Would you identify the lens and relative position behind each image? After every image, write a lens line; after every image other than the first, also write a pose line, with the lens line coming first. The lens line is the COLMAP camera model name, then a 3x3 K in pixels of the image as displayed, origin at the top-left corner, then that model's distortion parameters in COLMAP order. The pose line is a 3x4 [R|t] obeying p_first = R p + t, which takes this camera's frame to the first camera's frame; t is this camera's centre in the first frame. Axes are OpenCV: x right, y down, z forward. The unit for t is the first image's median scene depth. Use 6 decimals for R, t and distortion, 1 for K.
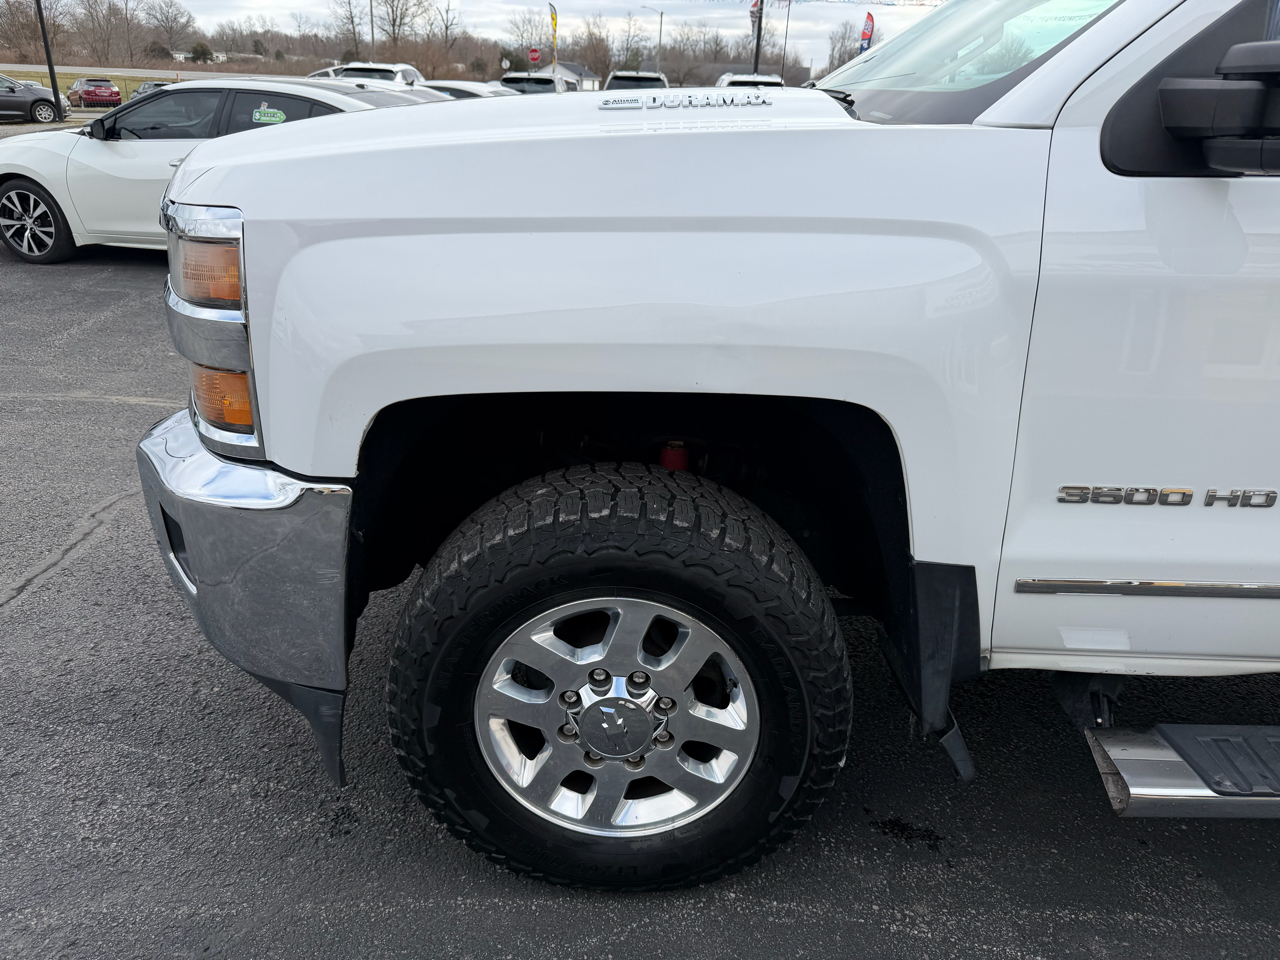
lens RADIAL K [[894.5, 0, 620.4], [0, 894.5, 479.2], [0, 0, 1]] dist [-0.003022, 0.000353]
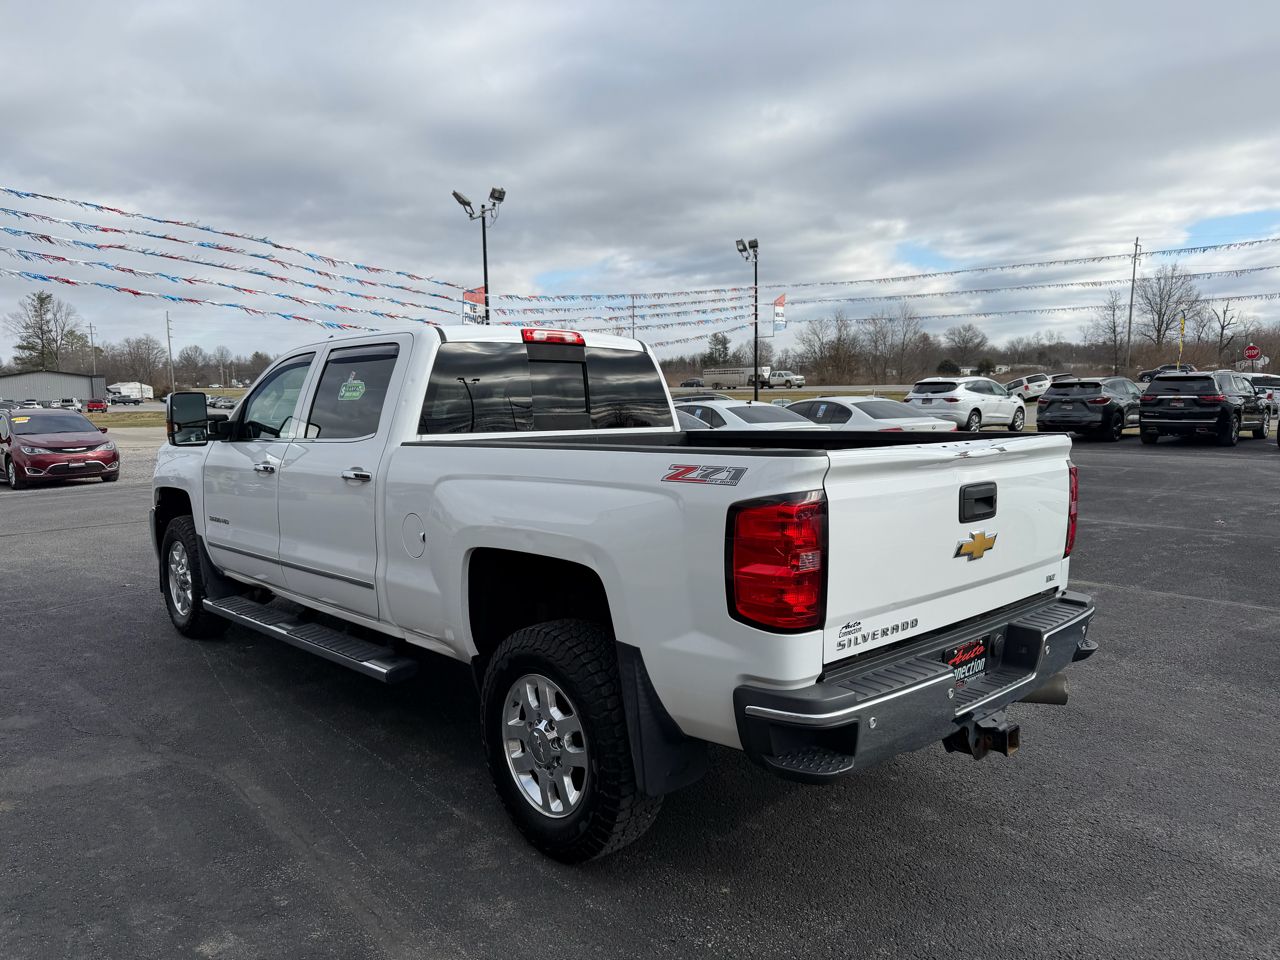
lens RADIAL K [[904.7, 0, 633.6], [0, 904.7, 478.1], [0, 0, 1]] dist [0.037910, -0.051676]
pose [[0.691881, 0.023897, -0.721616, 0.907521], [-0.249925, 0.945592, -0.208312, 0.041529], [0.677376, 0.324477, 0.660209, -0.093388]]
